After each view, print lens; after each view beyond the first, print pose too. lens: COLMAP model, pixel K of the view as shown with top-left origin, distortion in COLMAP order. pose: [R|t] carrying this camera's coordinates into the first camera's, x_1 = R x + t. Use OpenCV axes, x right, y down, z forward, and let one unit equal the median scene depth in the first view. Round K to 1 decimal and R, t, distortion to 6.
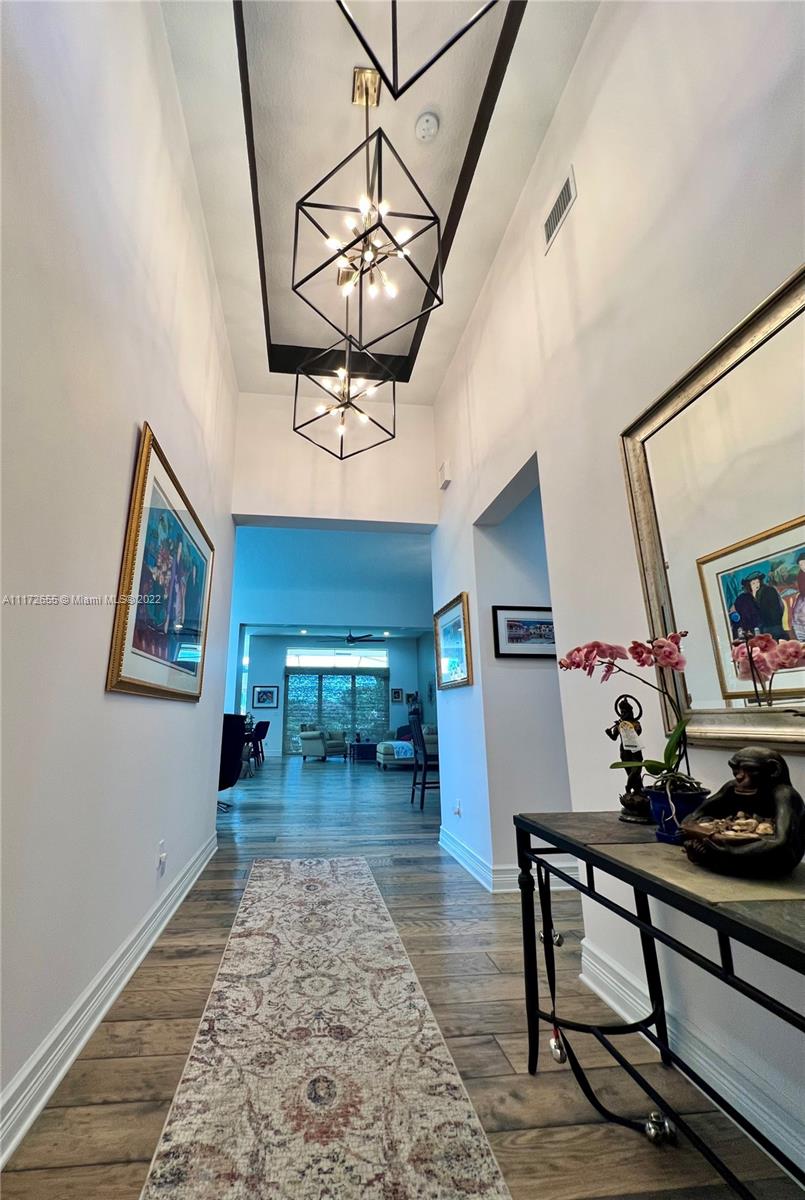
lens RADIAL K [[485.7, 0, 356.9], [0, 485.7, 597.5], [0, 0, 1]] dist [-0.001210, -0.000286]
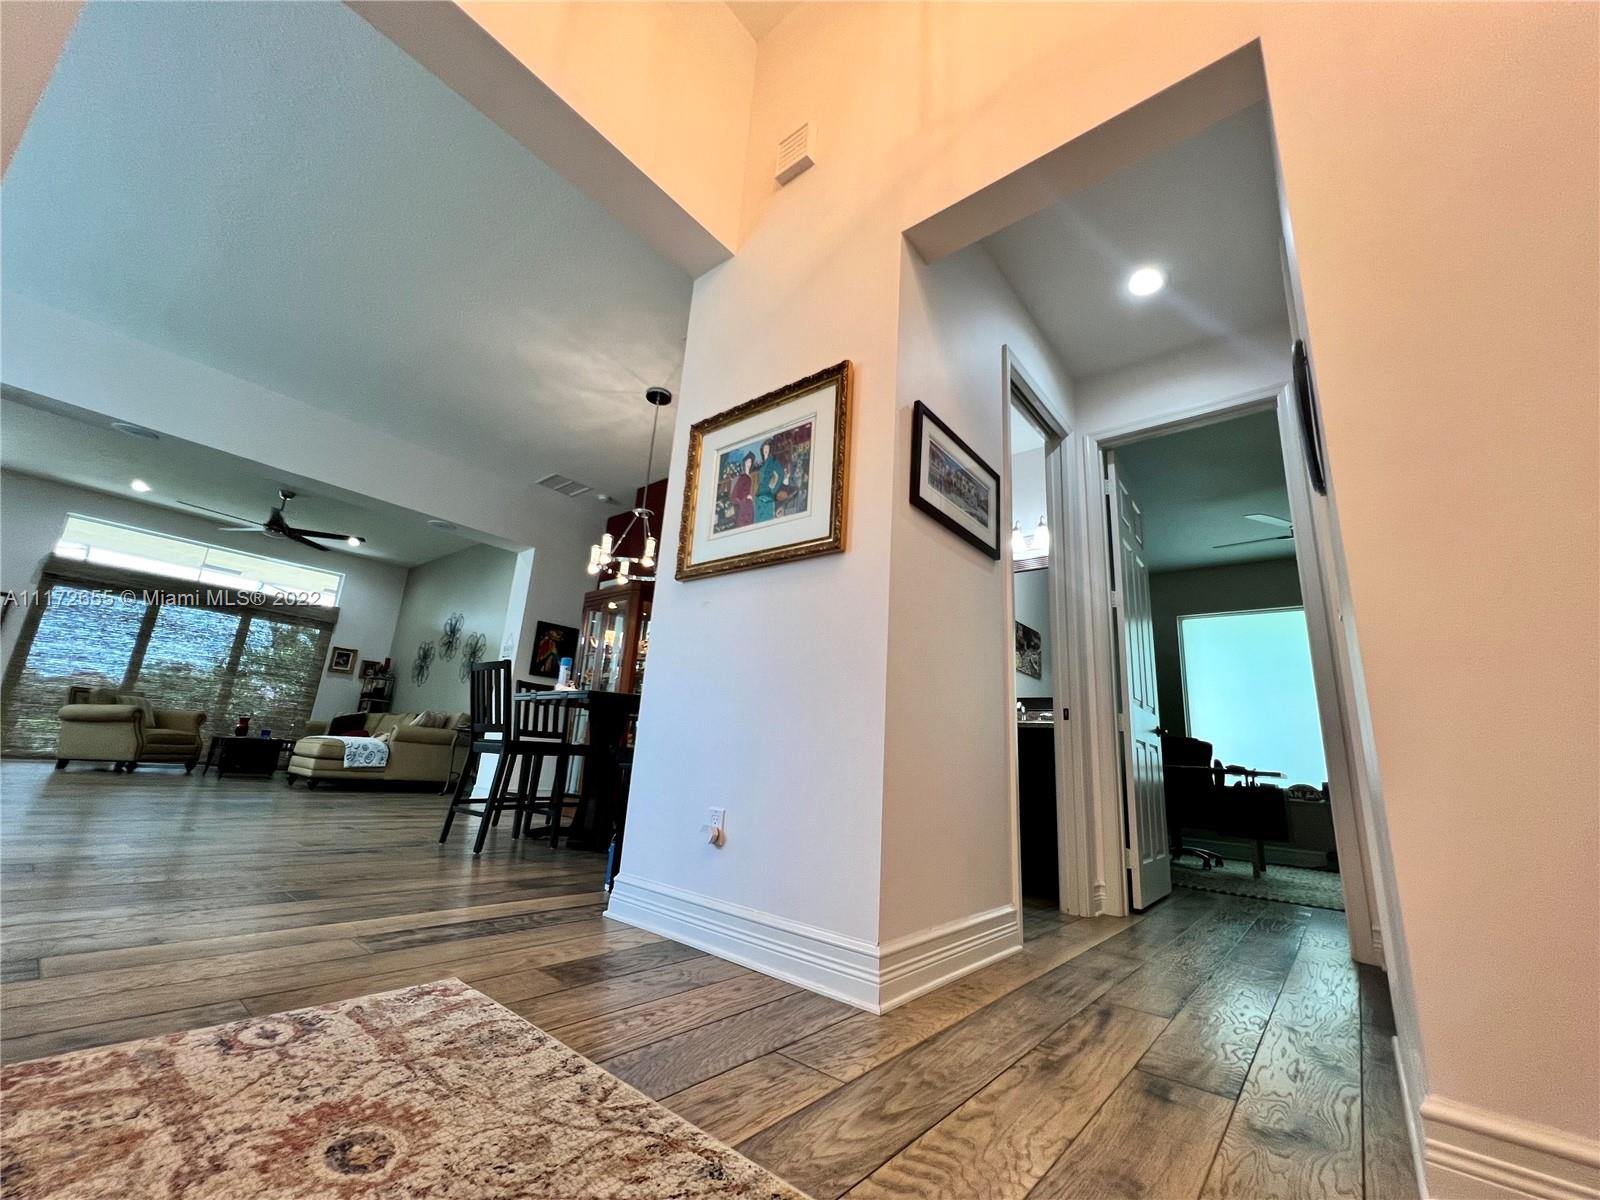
lens RADIAL K [[641.9, 0, 796.7], [0, 641.9, 600.3], [0, 0, 1]] dist [-0.001282, 0.000504]
pose [[0.714615, 0.216236, 0.665258, -0.185375], [-0.230569, 0.970688, -0.067837, 0.282455], [-0.660427, -0.104910, 0.743525, 0.596393]]
